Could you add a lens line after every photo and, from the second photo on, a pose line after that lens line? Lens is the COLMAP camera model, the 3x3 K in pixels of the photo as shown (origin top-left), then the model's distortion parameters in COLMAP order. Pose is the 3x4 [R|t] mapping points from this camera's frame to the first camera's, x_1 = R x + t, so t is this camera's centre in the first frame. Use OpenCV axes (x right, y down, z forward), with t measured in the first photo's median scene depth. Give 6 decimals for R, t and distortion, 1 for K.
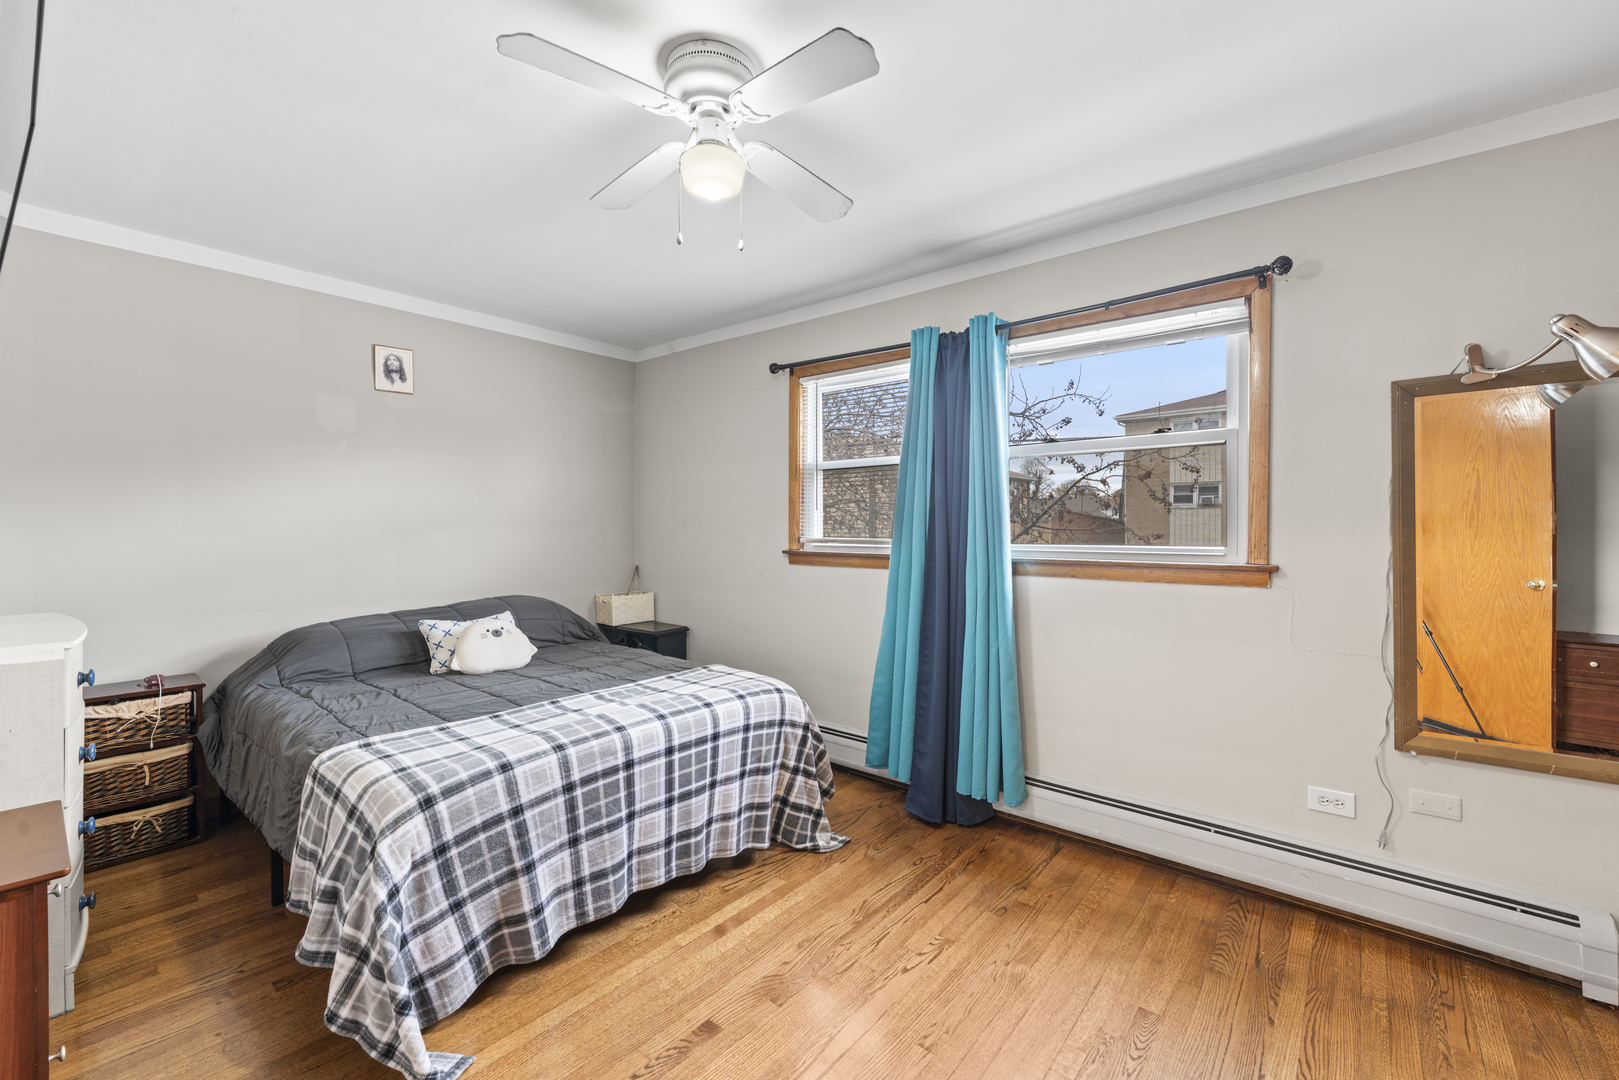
lens RADIAL K [[660.9, 0, 803.6], [0, 660.9, 523.4], [0, 0, 1]] dist [-0.001205, -0.000571]
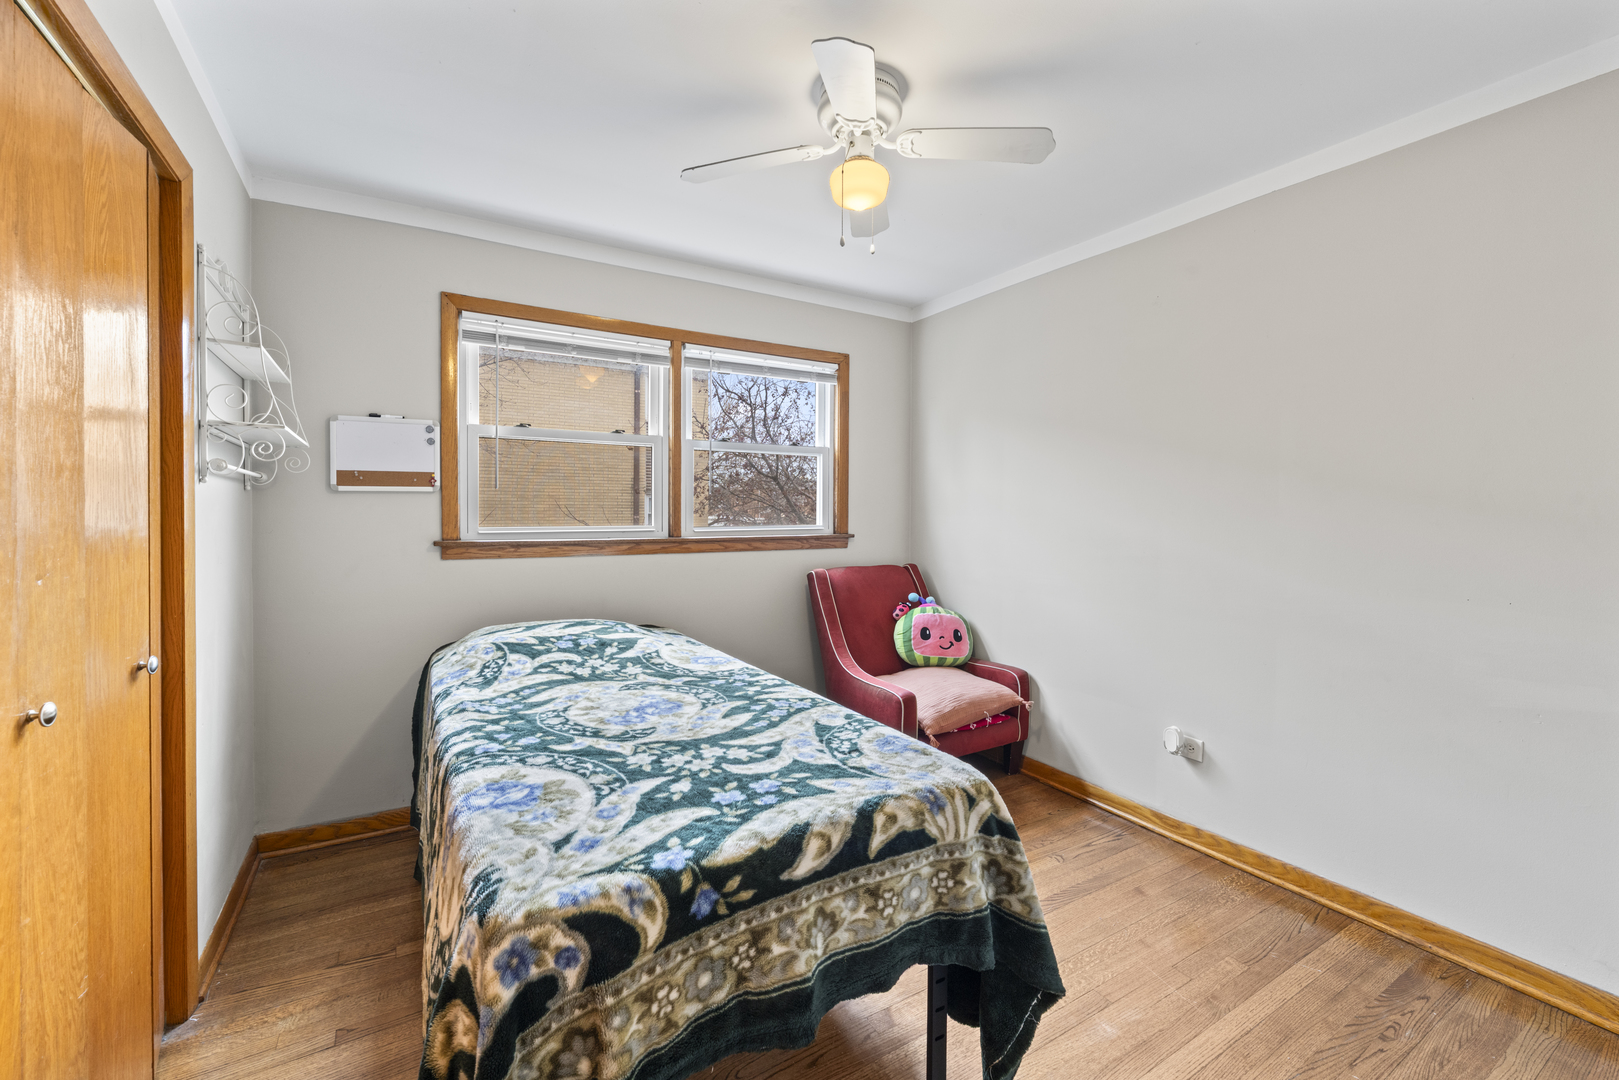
lens RADIAL K [[660.9, 0, 803.6], [0, 660.9, 523.4], [0, 0, 1]] dist [-0.001205, -0.000571]
pose [[0.340580, -0.020886, 0.939984, -0.581567], [-0.009854, 0.999619, 0.025781, -0.002438], [-0.940164, -0.018043, 0.340244, 0.371898]]
